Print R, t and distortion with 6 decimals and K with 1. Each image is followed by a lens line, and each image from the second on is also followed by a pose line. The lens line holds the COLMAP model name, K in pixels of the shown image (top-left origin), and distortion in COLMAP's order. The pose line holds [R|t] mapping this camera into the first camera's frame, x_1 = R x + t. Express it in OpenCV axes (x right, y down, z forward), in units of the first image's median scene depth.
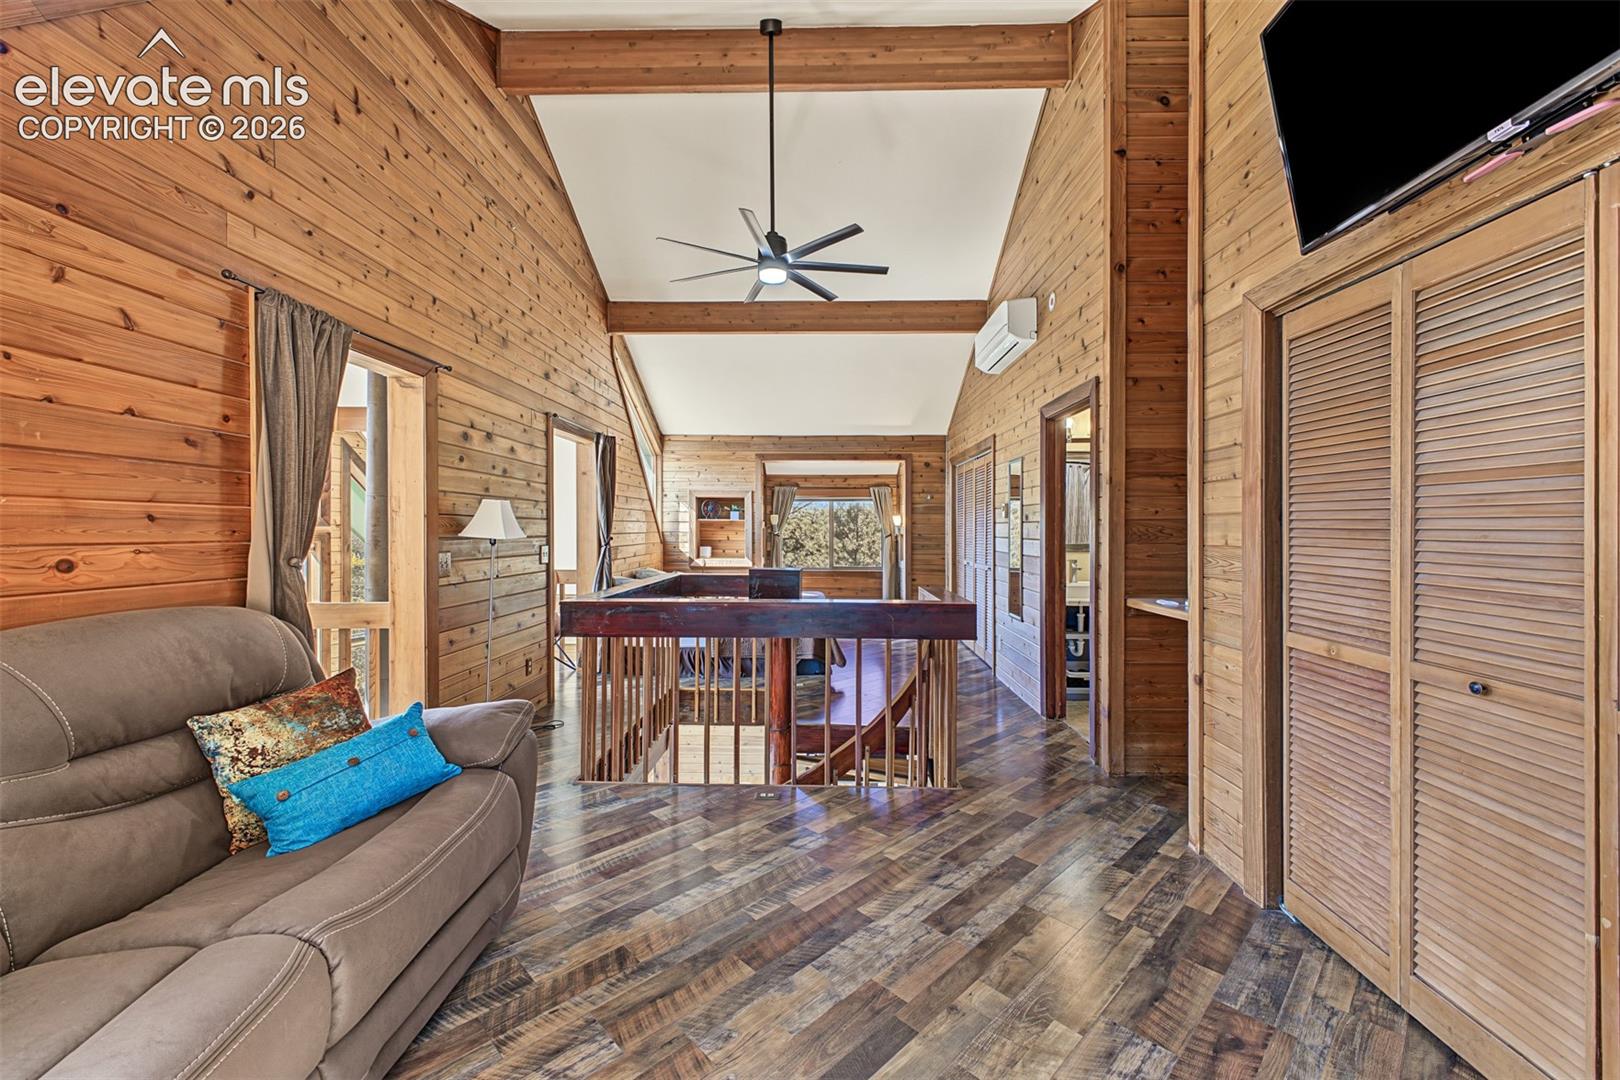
lens RADIAL K [[639.7, 0, 813.9], [0, 639.7, 531.7], [0, 0, 1]] dist [0.019954, -0.004502]
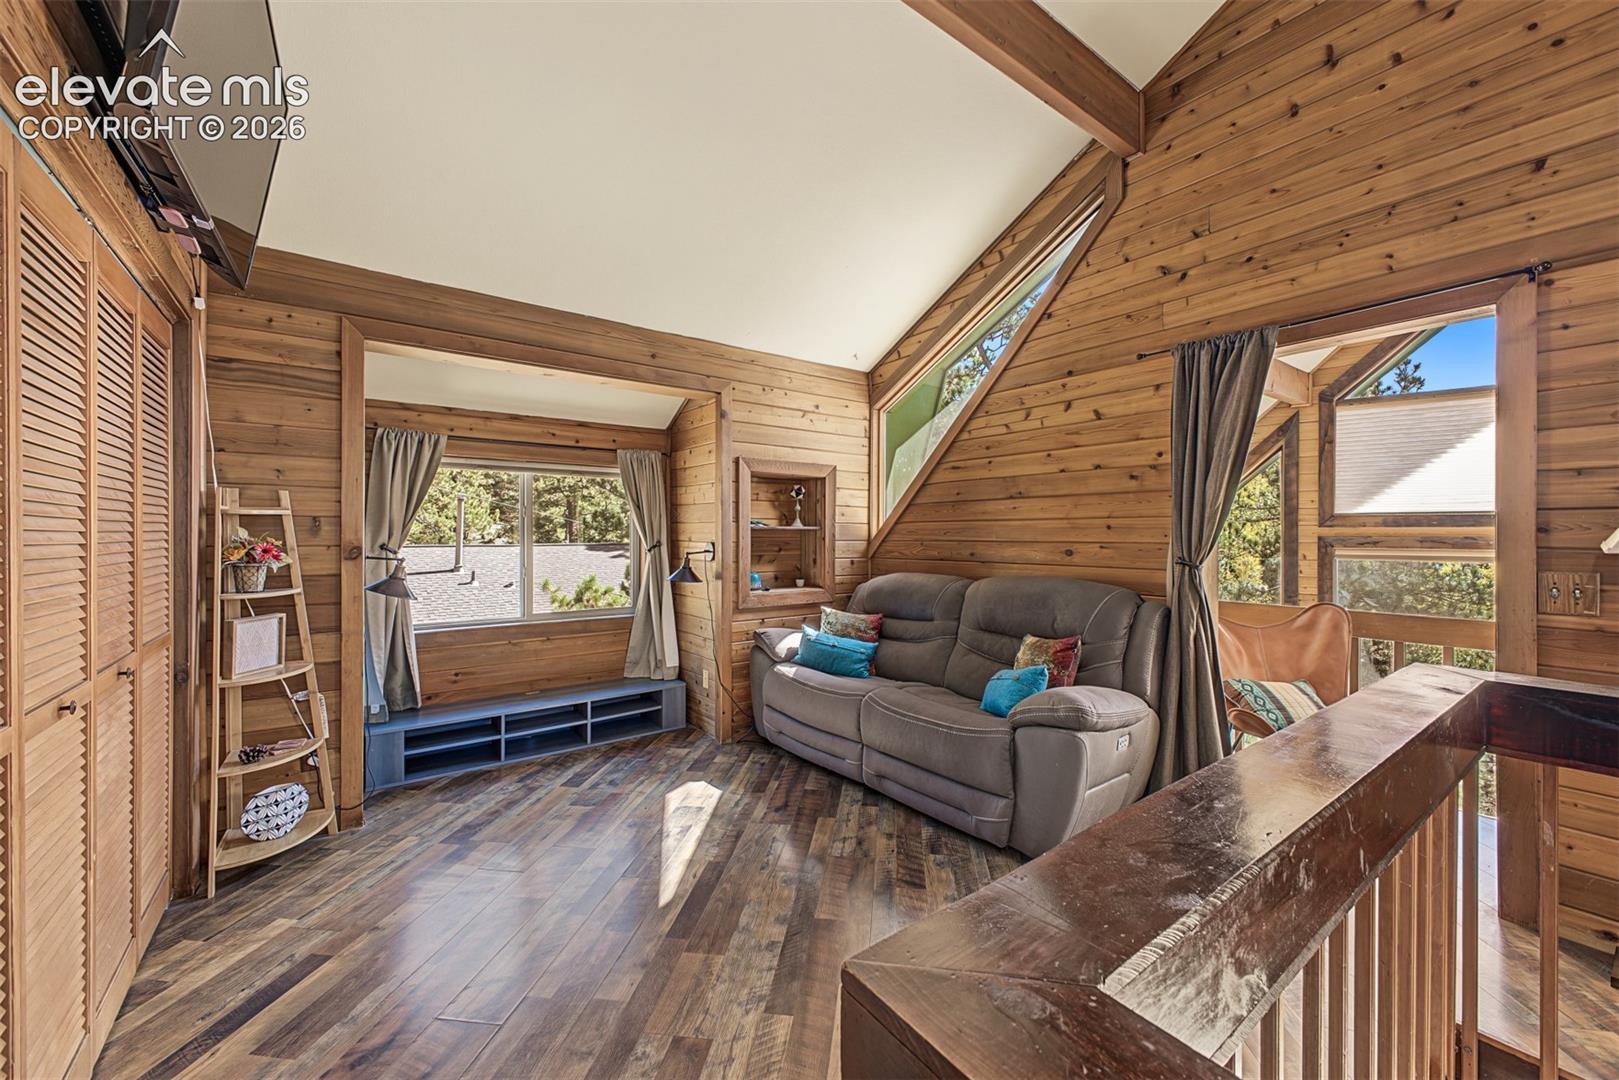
lens RADIAL K [[639.3, 0, 808.6], [0, 639.3, 536.8], [0, 0, 1]] dist [0.019954, -0.004502]
pose [[-0.789751, 0.000395, -0.613428, 0.597674], [-0.003579, 0.999980, 0.005251, -0.003057], [0.613418, 0.006342, -0.789733, 1.819731]]
